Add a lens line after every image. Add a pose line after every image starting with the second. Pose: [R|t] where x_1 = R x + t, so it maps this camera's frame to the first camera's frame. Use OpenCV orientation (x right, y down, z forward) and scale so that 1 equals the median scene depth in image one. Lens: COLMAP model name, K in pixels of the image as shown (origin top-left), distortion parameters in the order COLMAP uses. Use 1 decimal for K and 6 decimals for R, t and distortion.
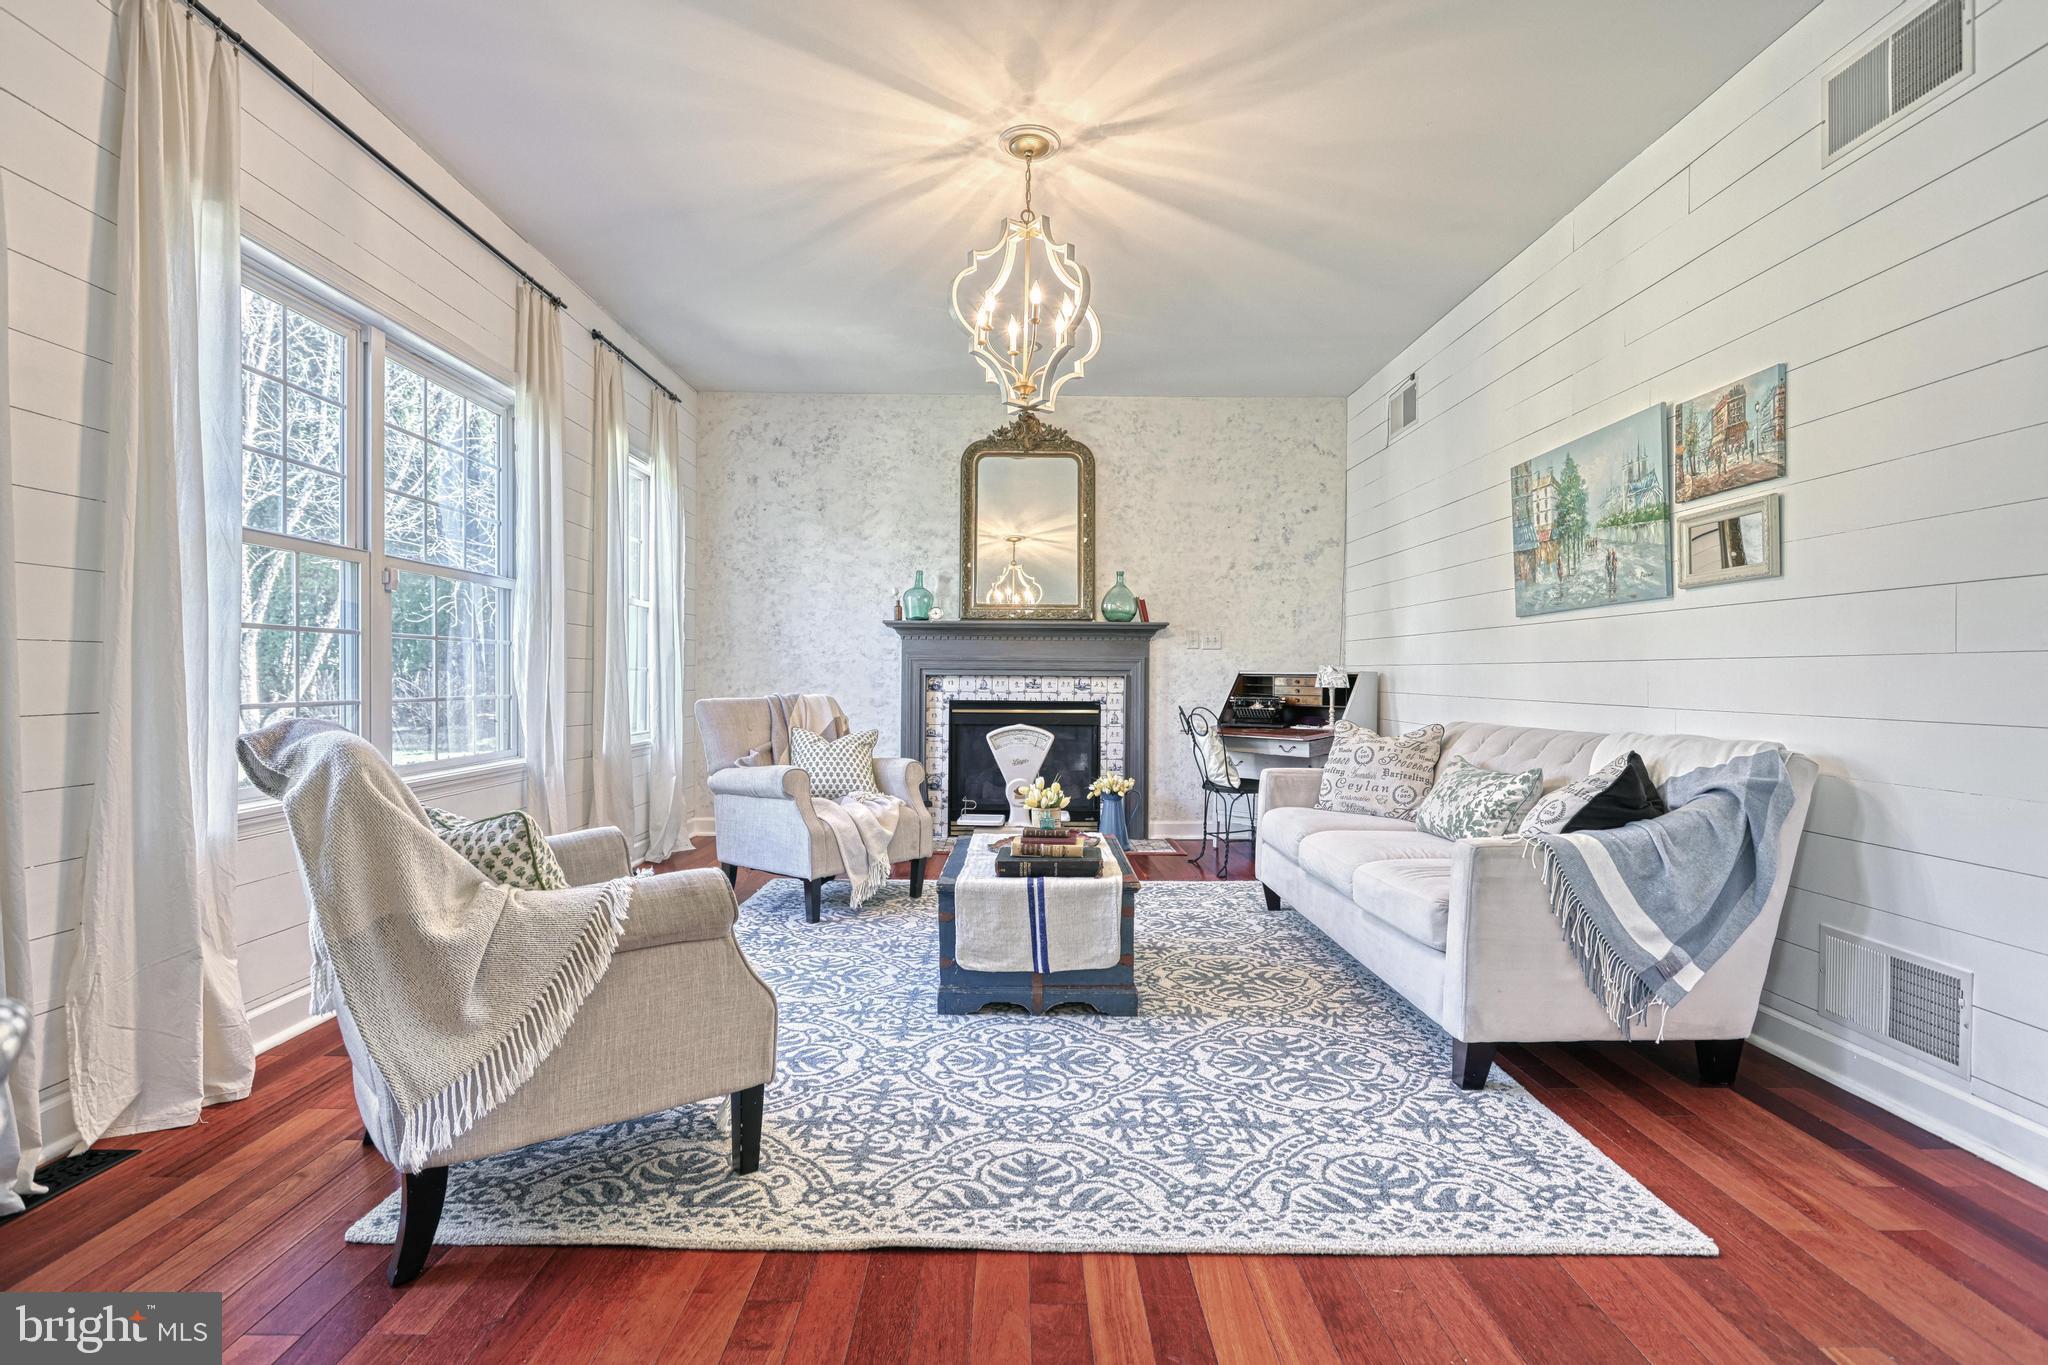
lens RADIAL K [[967.0, 0, 1023.3], [0, 967.0, 676.4], [0, 0, 1]] dist [-0.003569, 0.001988]
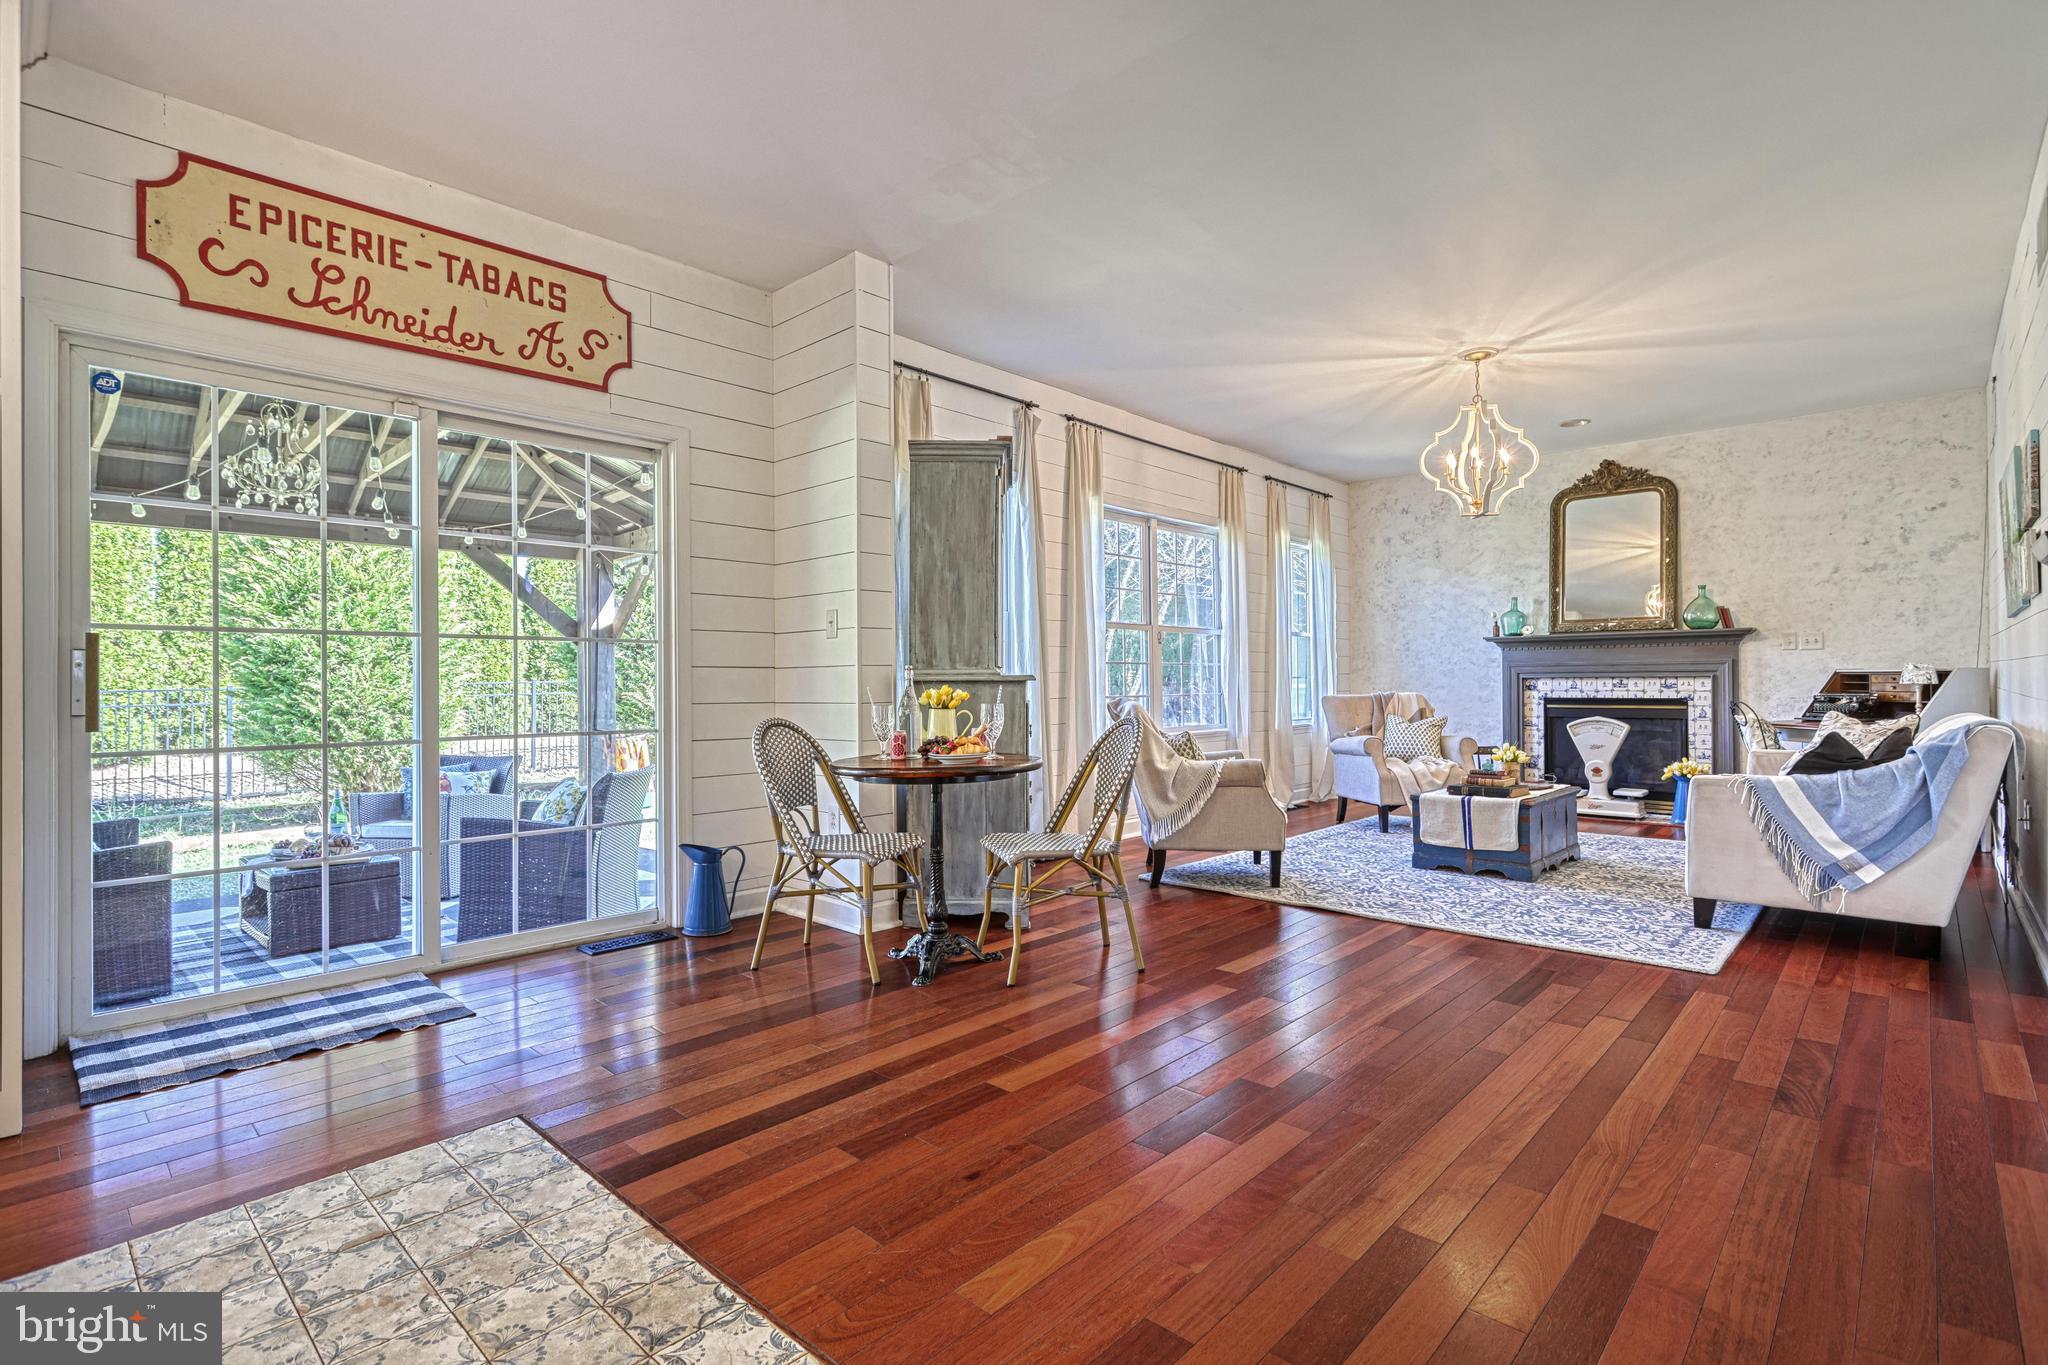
lens RADIAL K [[967.0, 0, 1023.3], [0, 967.0, 676.4], [0, 0, 1]] dist [-0.003569, 0.001988]
pose [[0.725224, -0.017028, -0.688302, 0.299957], [0.013182, 0.999854, -0.010846, 0.001683], [0.688387, -0.001207, 0.725343, -0.382085]]
